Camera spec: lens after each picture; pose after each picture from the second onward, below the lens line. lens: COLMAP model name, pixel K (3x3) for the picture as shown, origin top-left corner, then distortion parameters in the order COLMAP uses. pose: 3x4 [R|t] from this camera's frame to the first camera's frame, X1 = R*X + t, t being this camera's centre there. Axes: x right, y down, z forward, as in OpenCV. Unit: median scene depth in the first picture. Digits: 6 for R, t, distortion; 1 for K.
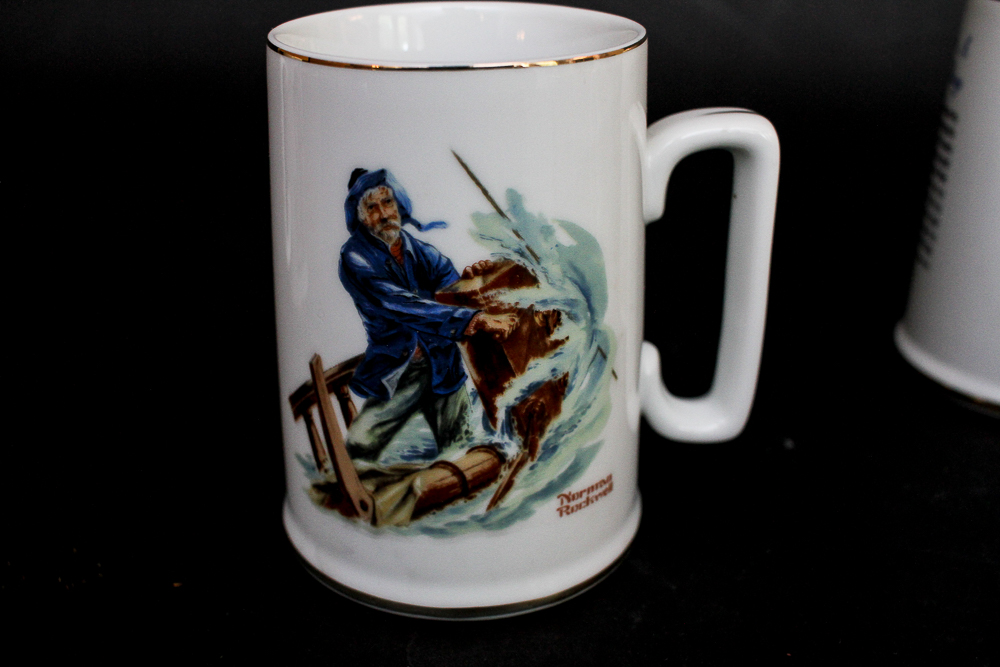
lens RADIAL K [[1157.6, 0, 496.4], [0, 1157.6, 334.7], [0, 0, 1]] dist [-0.094912, 0.000000]
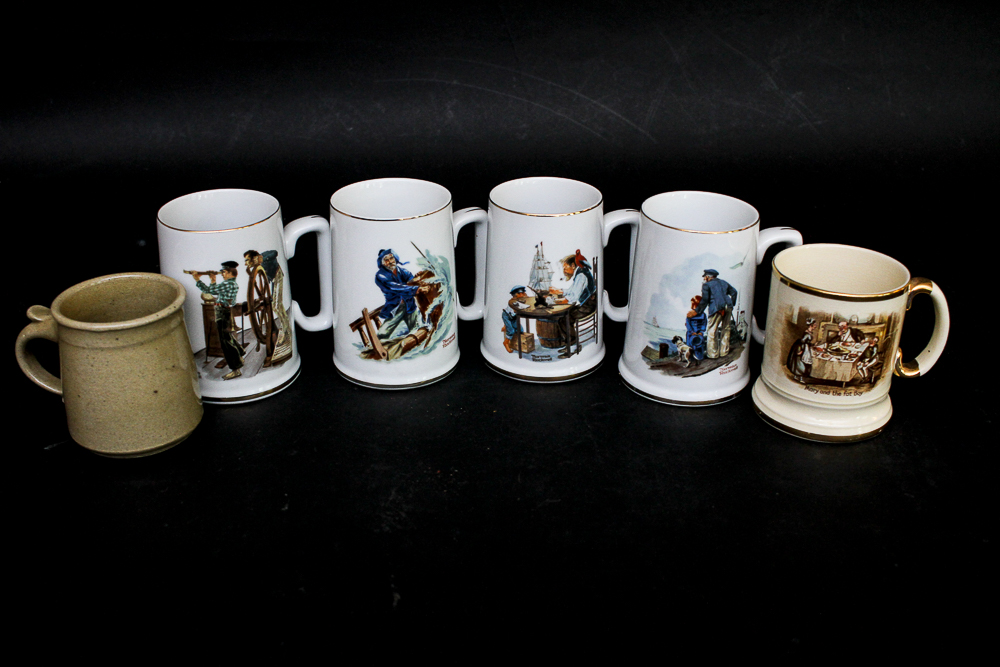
lens RADIAL K [[1157.6, 0, 497.1], [0, 1157.6, 339.3], [0, 0, 1]] dist [-0.094912, 0.000000]
pose [[0.929100, -0.163558, 0.331696, -0.906078], [0.147348, 0.986340, 0.073629, -0.079455], [-0.339208, -0.019534, 0.940508, -2.137669]]
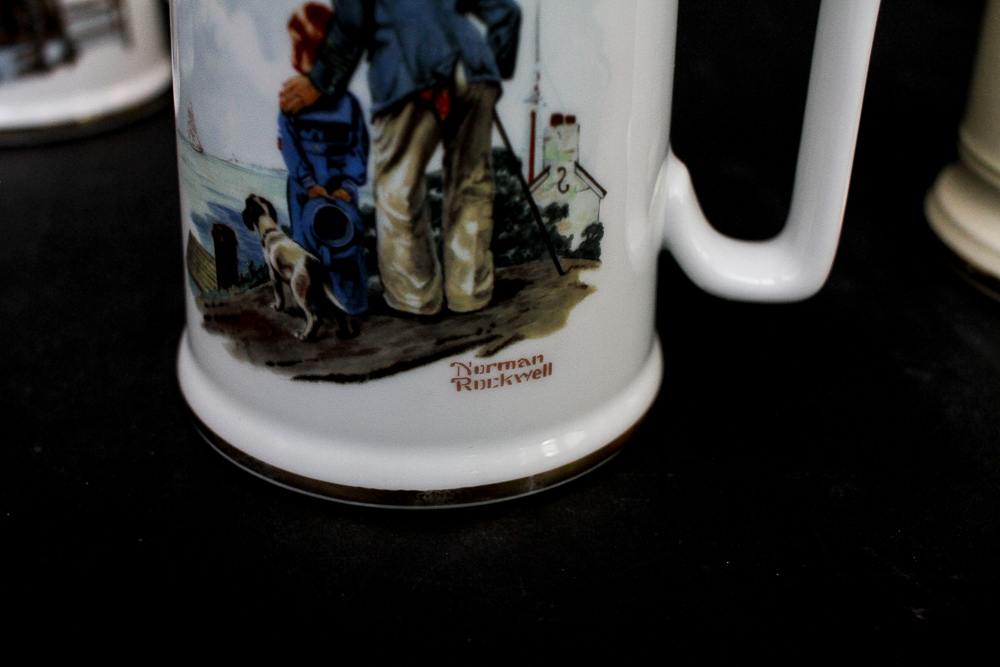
lens RADIAL K [[1157.6, 0, 488.5], [0, 1157.6, 300.3], [0, 0, 1]] dist [-0.094912, 0.000000]
pose [[0.989491, -0.046464, 0.136924, 0.655740], [0.037075, 0.996834, 0.070341, 0.239323], [-0.139759, -0.064525, 0.988081, -0.045462]]
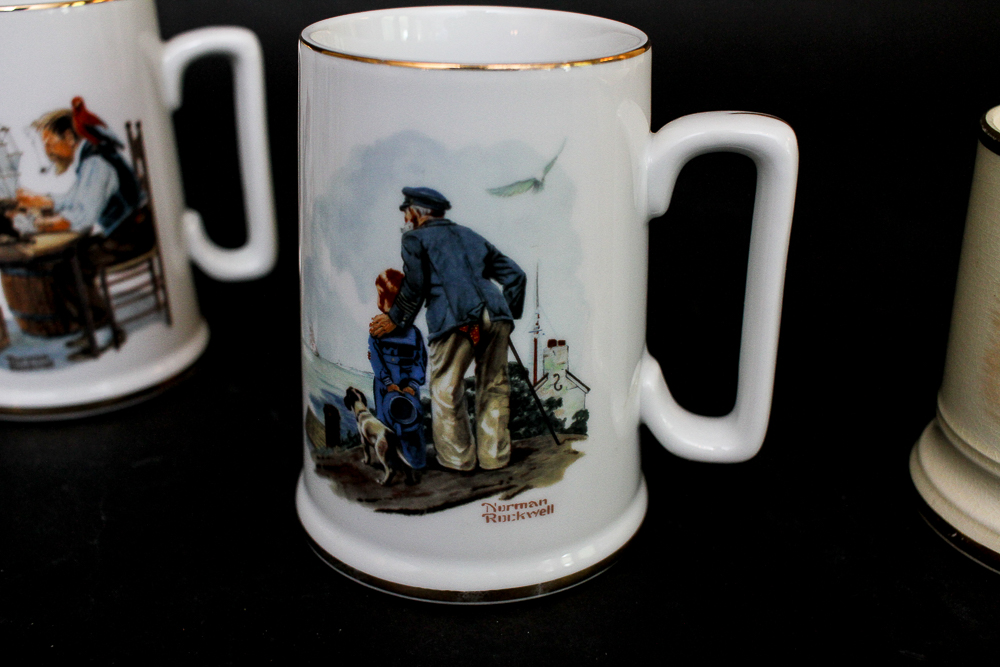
lens RADIAL K [[1157.6, 0, 498.6], [0, 1157.6, 330.3], [0, 0, 1]] dist [-0.094912, 0.000000]
pose [[0.998165, -0.021504, 0.056604, 0.689330], [0.022050, 0.999716, -0.009046, 0.178336], [-0.056393, 0.010277, 0.998356, -0.396859]]
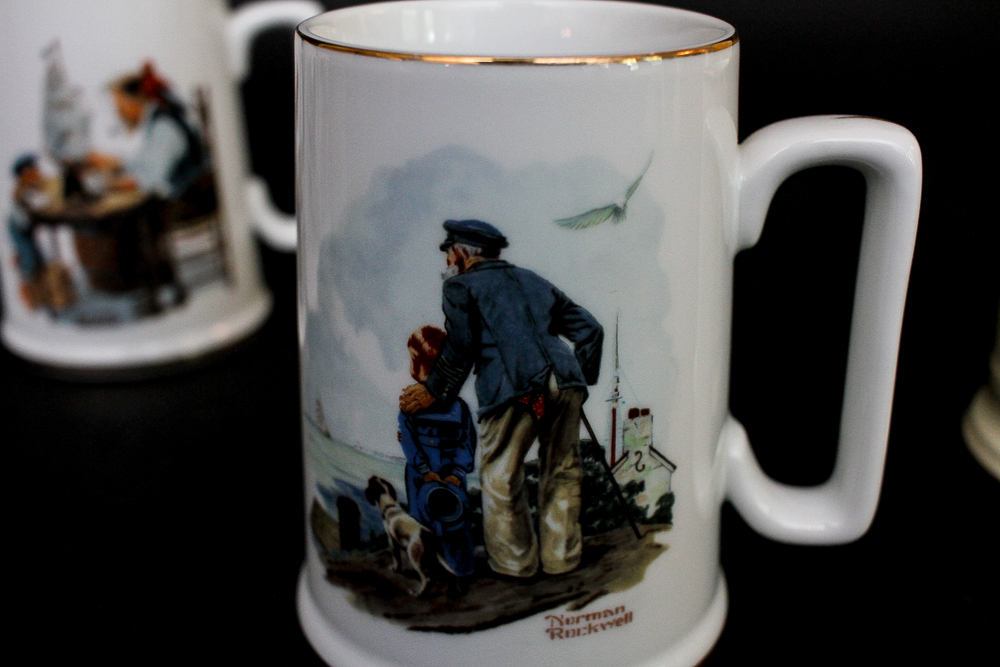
lens RADIAL K [[1157.6, 0, 501.8], [0, 1157.6, 335.9], [0, 0, 1]] dist [-0.094912, 0.000000]
pose [[0.992709, -0.053219, 0.108147, 0.617919], [0.056390, 0.998058, -0.026470, 0.143410], [-0.106529, 0.032375, 0.993782, -0.164744]]
